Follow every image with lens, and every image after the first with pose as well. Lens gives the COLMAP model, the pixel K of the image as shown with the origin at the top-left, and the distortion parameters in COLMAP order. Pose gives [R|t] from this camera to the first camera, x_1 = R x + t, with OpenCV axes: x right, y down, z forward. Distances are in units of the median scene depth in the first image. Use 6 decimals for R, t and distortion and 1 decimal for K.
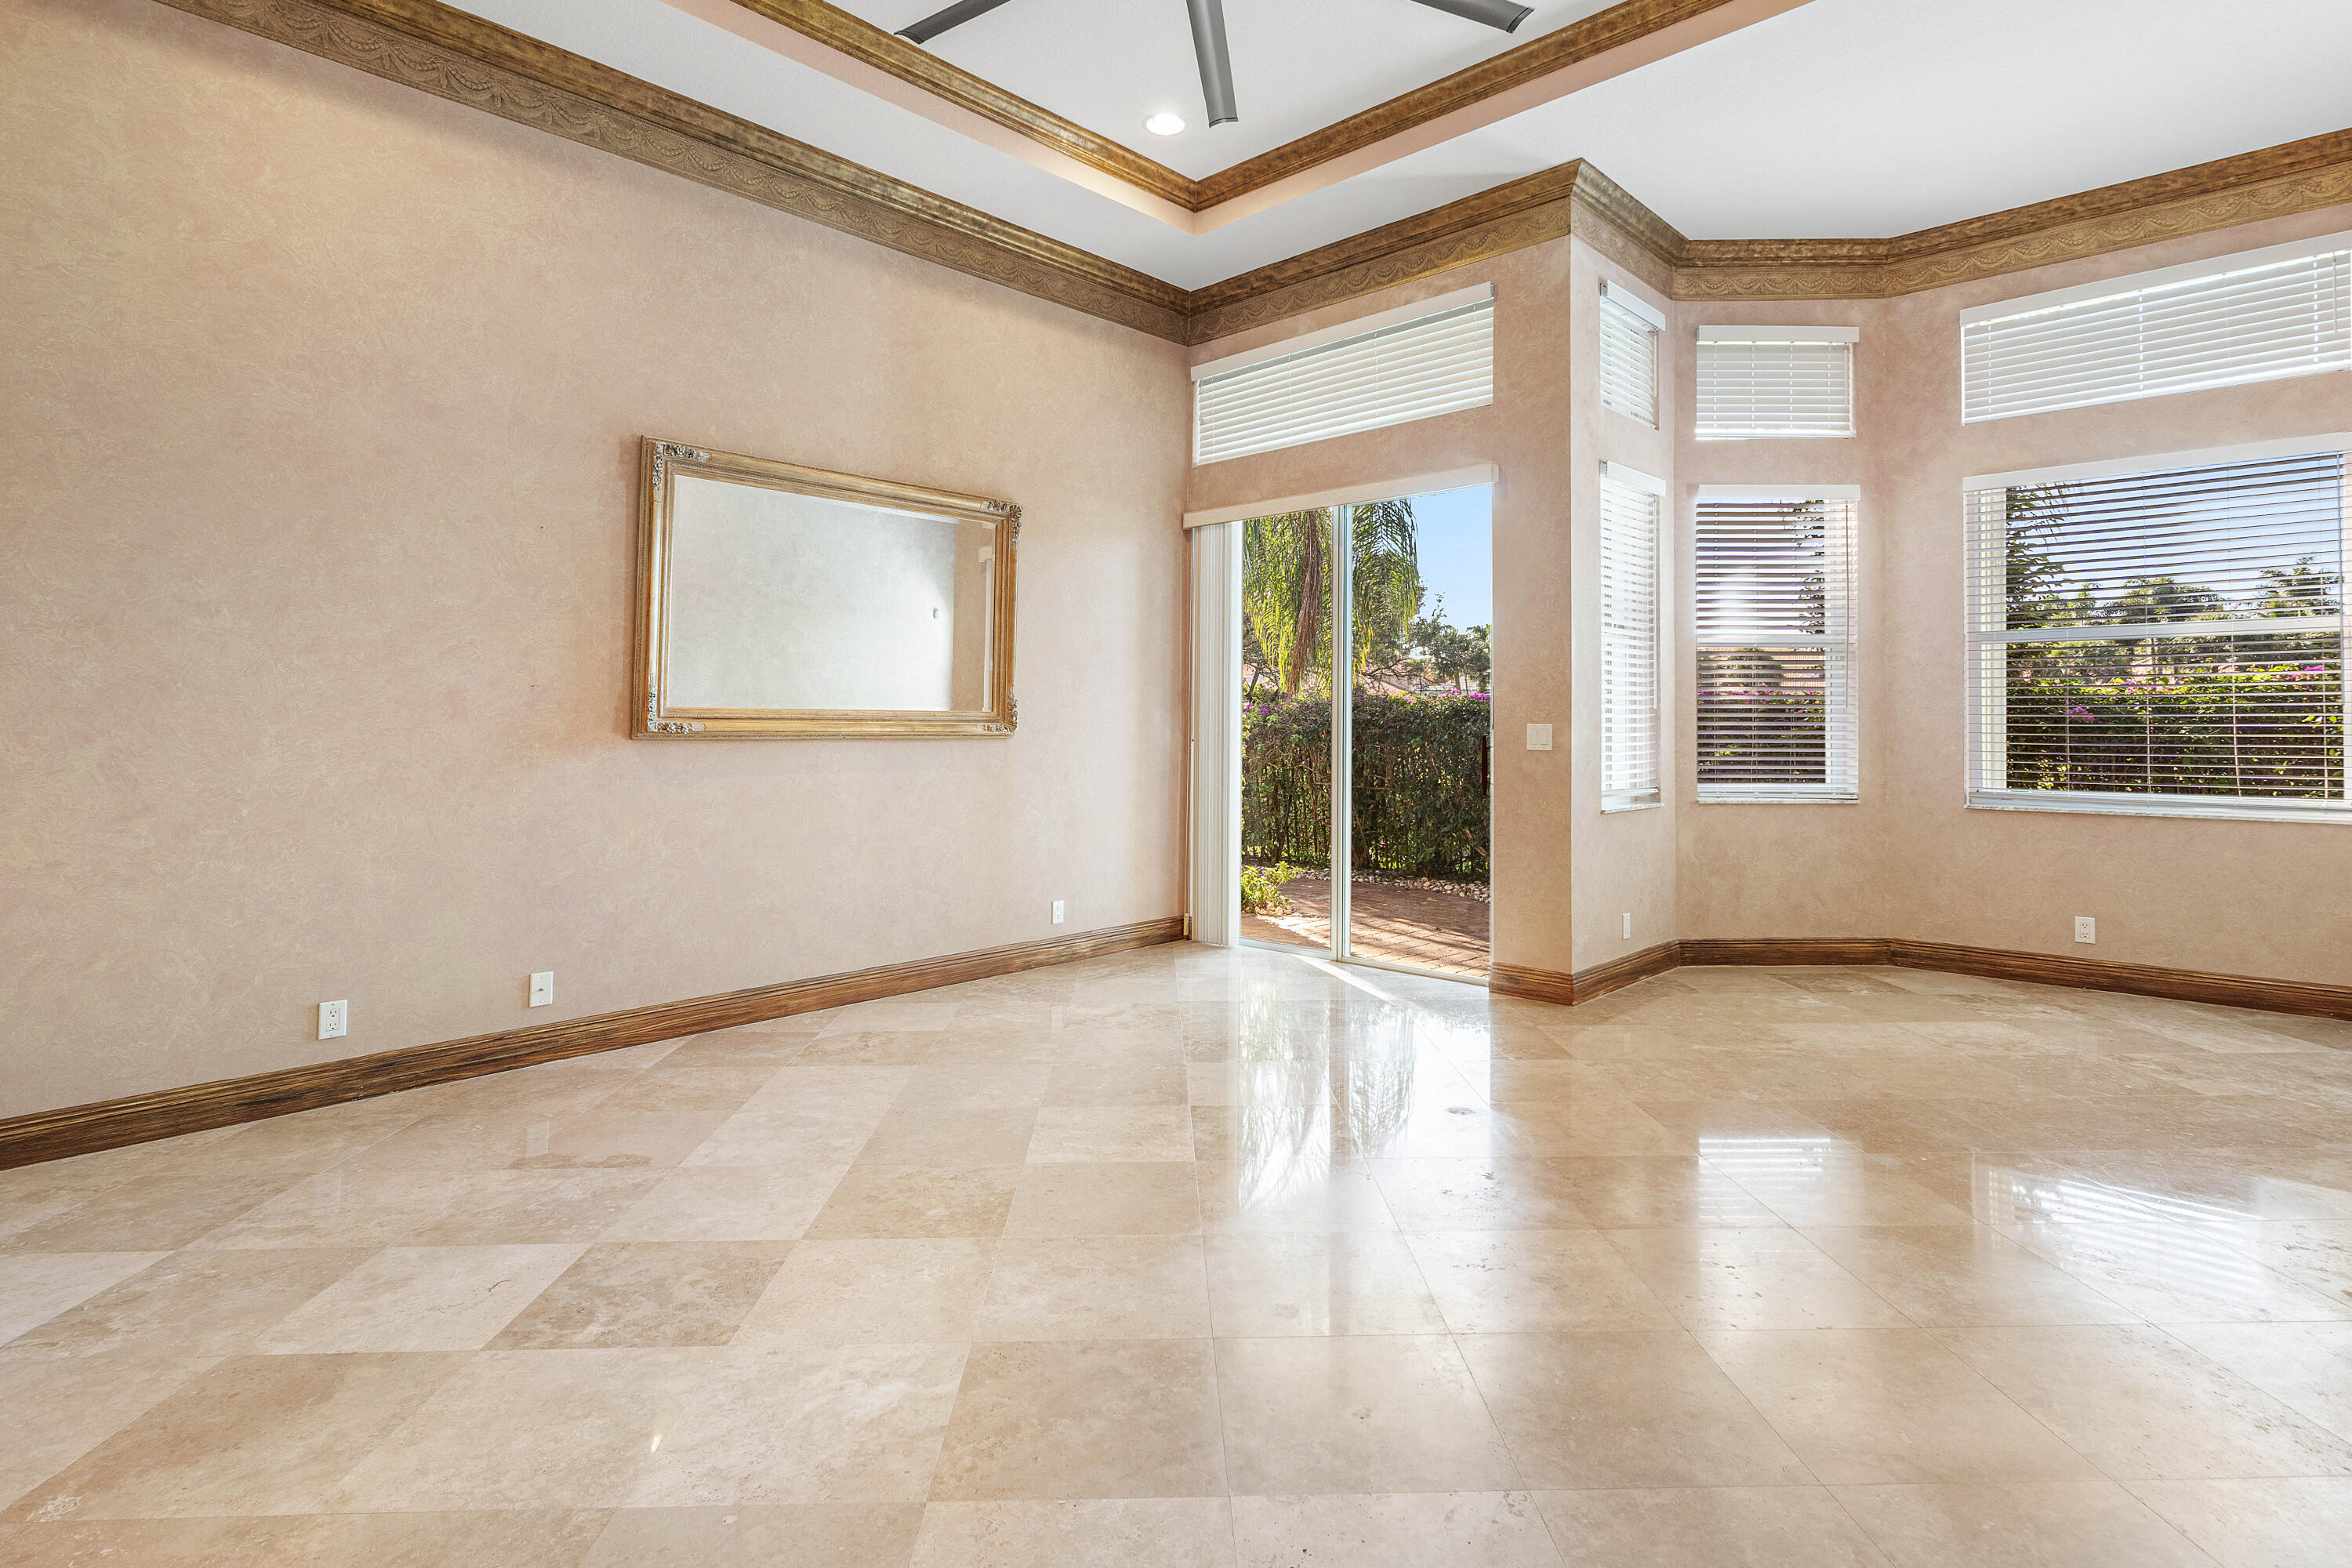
lens RADIAL K [[1157.3, 0, 1195.2], [0, 1157.3, 707.3], [0, 0, 1]] dist [0.004652, -0.000326]
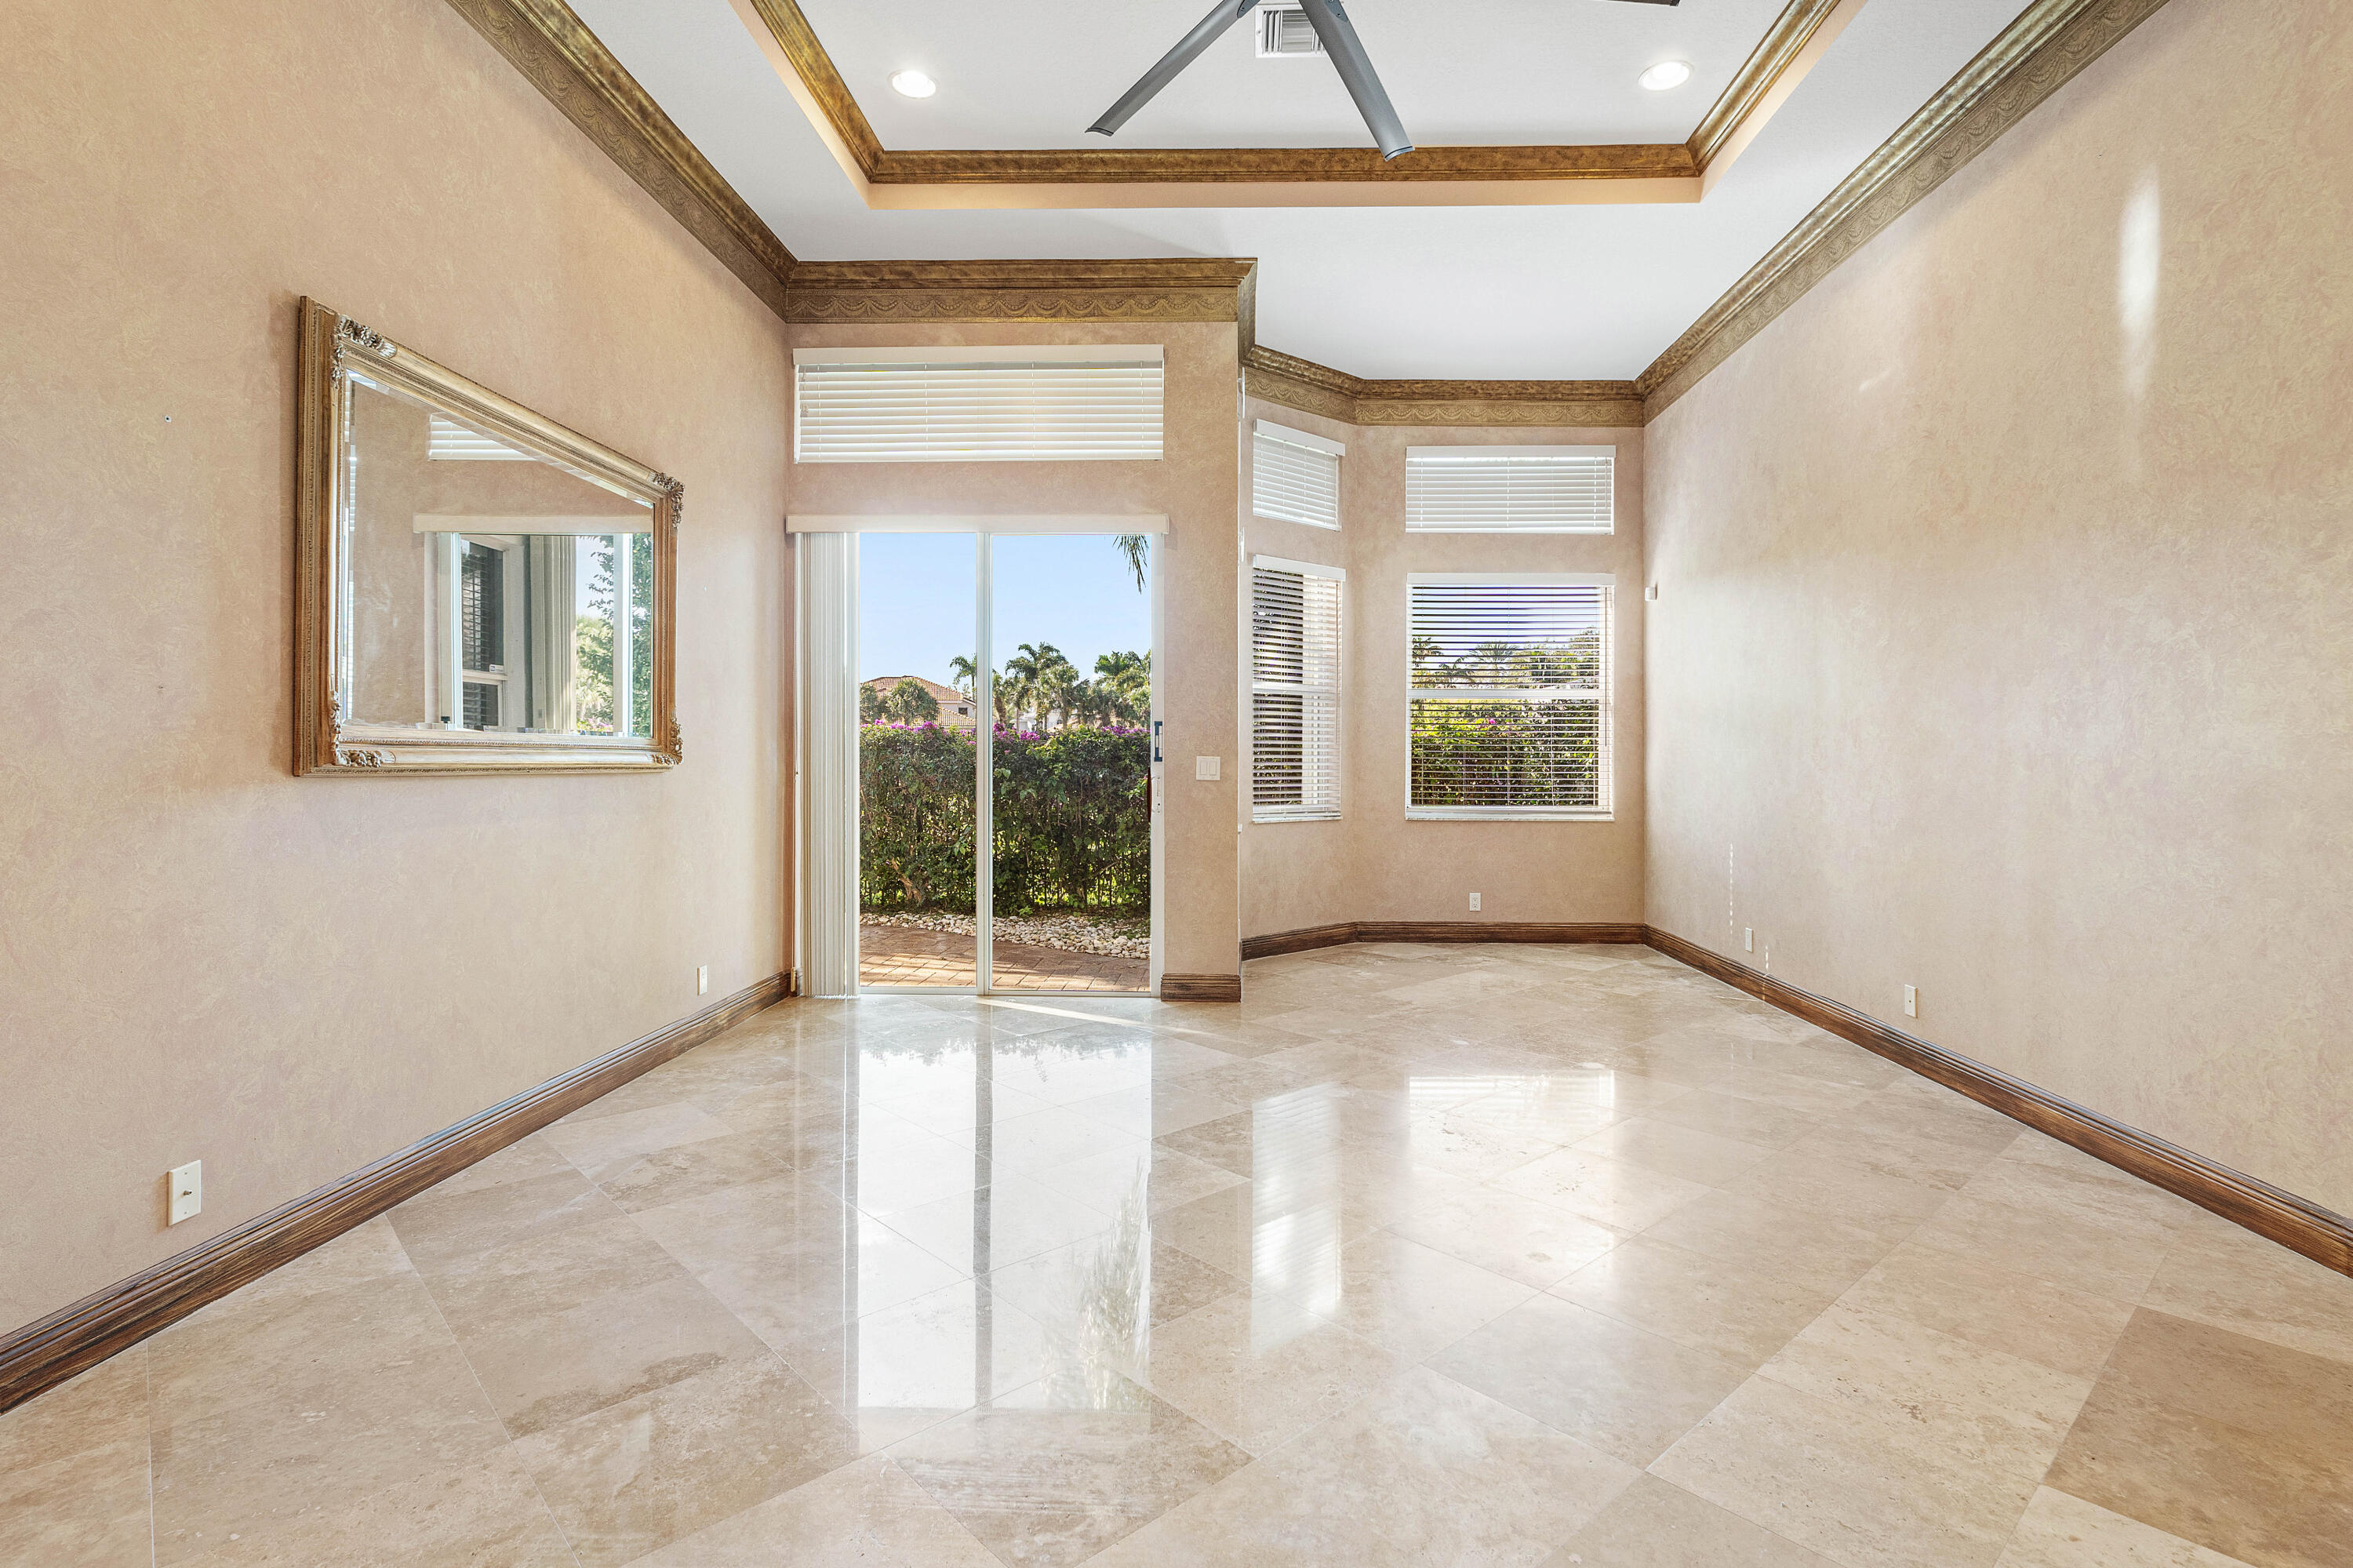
lens RADIAL K [[1157.9, 0, 1179.7], [0, 1157.9, 774.5], [0, 0, 1]] dist [0.004652, -0.000326]
pose [[0.756980, -0.006658, 0.653405, -0.423425], [-0.014398, 0.999535, 0.026865, 0.002087], [-0.653280, -0.029744, 0.756532, 0.158892]]
